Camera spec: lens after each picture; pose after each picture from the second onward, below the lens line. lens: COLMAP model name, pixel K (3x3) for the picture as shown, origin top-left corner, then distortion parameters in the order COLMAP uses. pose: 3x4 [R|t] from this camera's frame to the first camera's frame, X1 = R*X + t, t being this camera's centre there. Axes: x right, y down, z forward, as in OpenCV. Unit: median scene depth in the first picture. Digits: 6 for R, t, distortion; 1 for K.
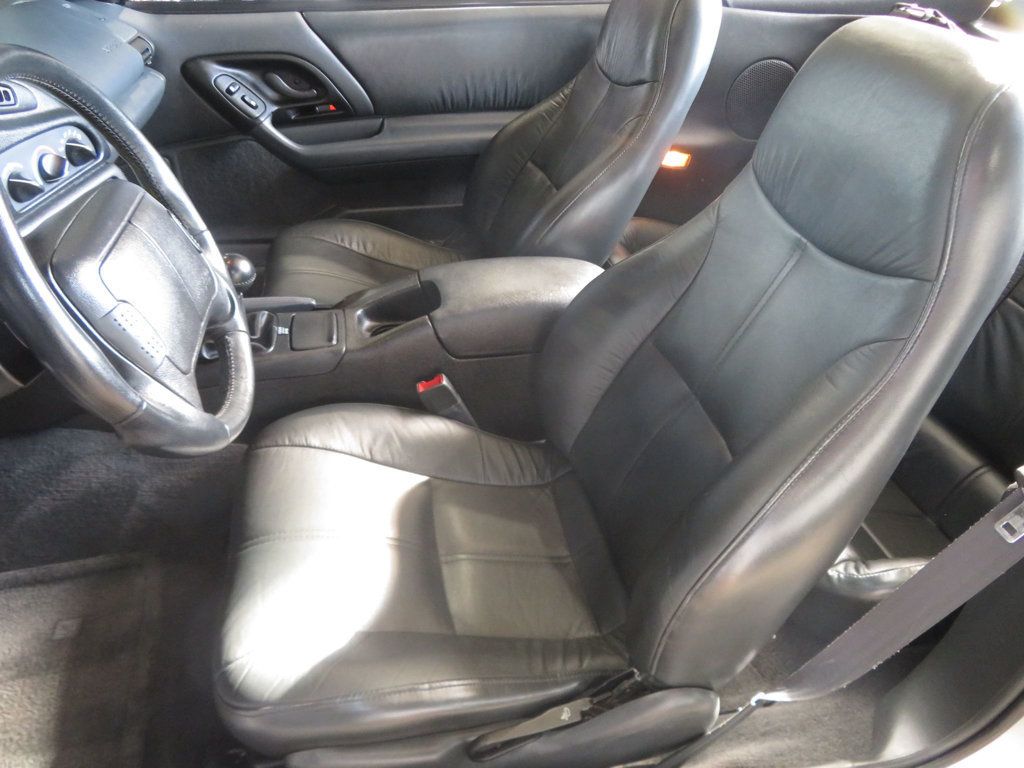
lens RADIAL K [[729.1, 0, 512.0], [0, 729.1, 384.0], [0, 0, 1]] dist [0.002750, 0.008467]
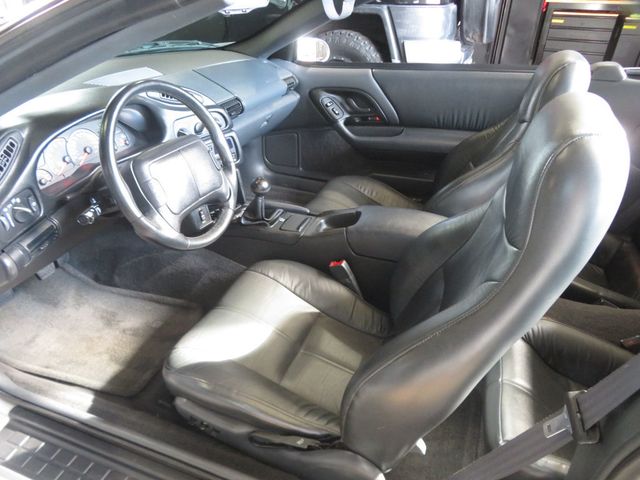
lens RADIAL K [[455.7, 0, 320.0], [0, 455.7, 240.0], [0, 0, 1]] dist [0.002750, 0.008467]
pose [[0.848658, 0.230724, -0.475969, 0.280006], [-0.279020, 0.959743, -0.032266, -0.006343], [0.449363, 0.160187, 0.878870, -0.035494]]
